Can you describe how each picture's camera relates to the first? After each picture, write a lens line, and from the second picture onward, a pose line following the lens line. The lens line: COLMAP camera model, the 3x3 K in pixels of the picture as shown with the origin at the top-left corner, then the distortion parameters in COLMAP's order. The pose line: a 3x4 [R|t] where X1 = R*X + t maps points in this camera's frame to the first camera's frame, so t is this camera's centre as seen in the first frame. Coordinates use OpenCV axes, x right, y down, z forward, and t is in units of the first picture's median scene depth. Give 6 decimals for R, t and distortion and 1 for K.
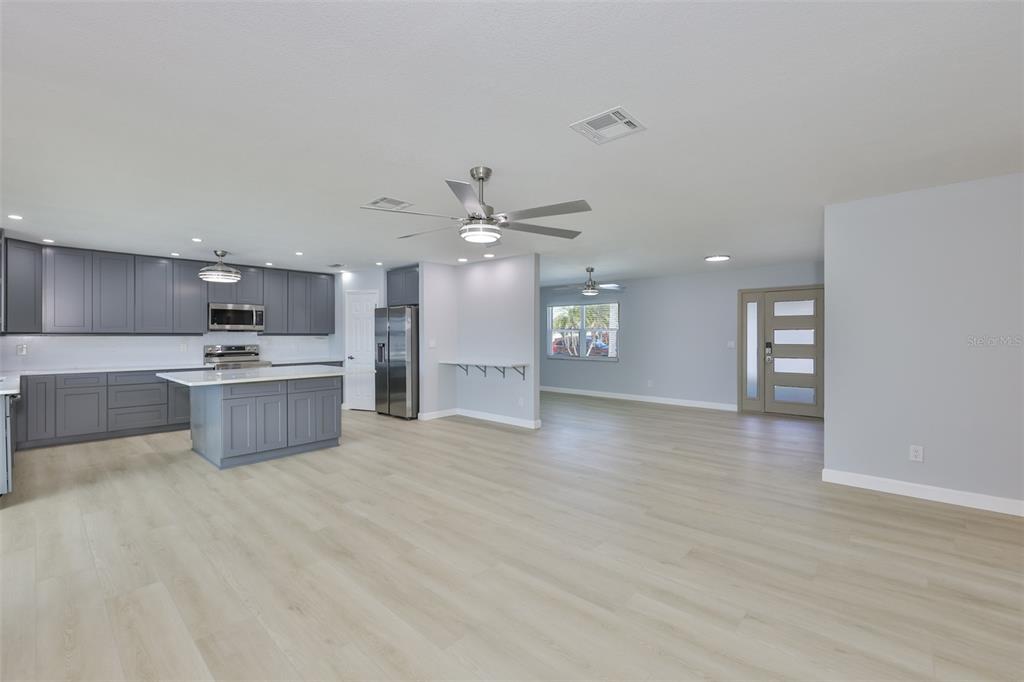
lens RADIAL K [[437.0, 0, 512.7], [0, 437.0, 339.3], [0, 0, 1]] dist [-0.003431, -0.000760]
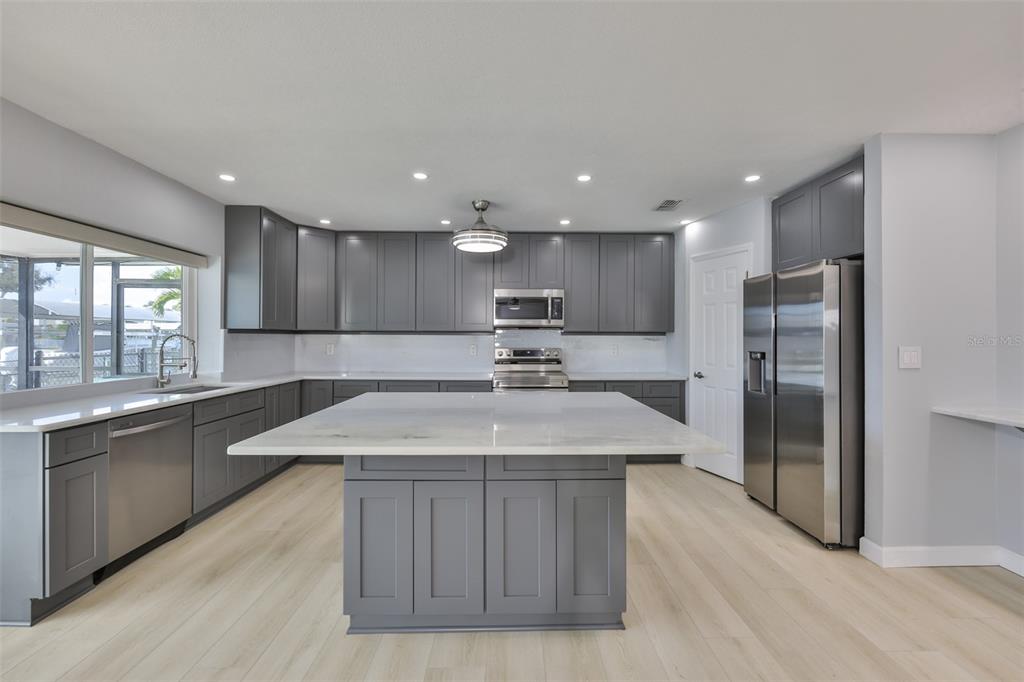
lens RADIAL K [[427.7, 0, 514.3], [0, 427.7, 337.4], [0, 0, 1]] dist [-0.000620, 0.000115]
pose [[0.679645, 0.006356, -0.733514, -0.147395], [-0.010719, 0.999942, -0.001267, -0.003134], [0.733463, 0.008724, 0.679674, 0.516419]]
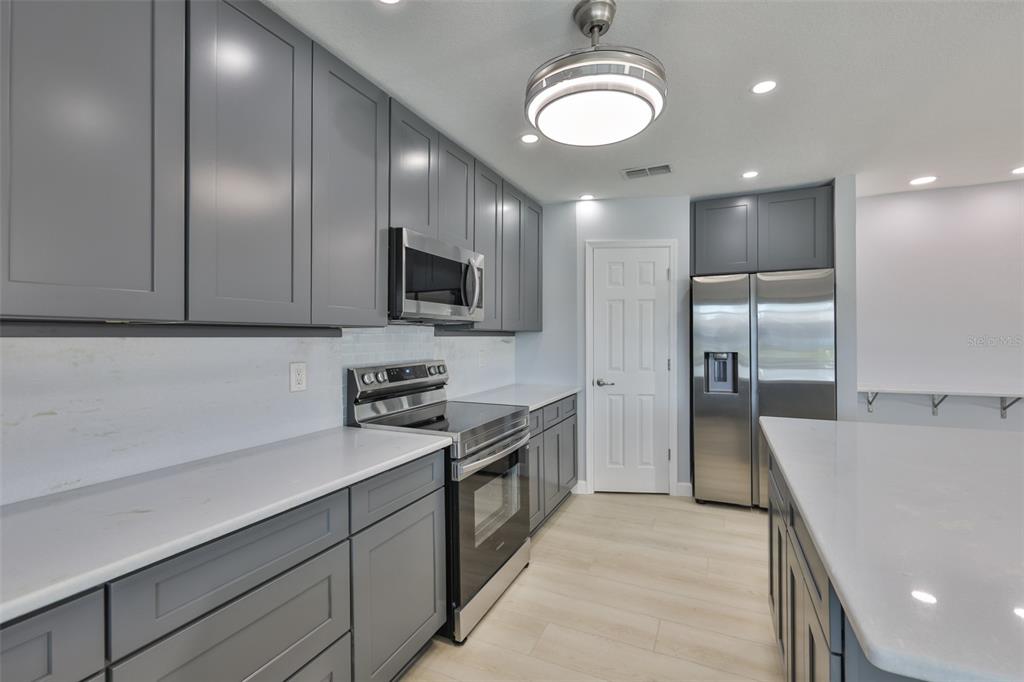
lens RADIAL K [[437.0, 0, 512.7], [0, 437.0, 339.3], [0, 0, 1]] dist [-0.003431, -0.000760]
pose [[0.952309, -0.000931, 0.305133, -0.674009], [0.000824, 1.000000, 0.000481, -0.005321], [-0.305133, -0.000207, 0.952310, 0.650982]]
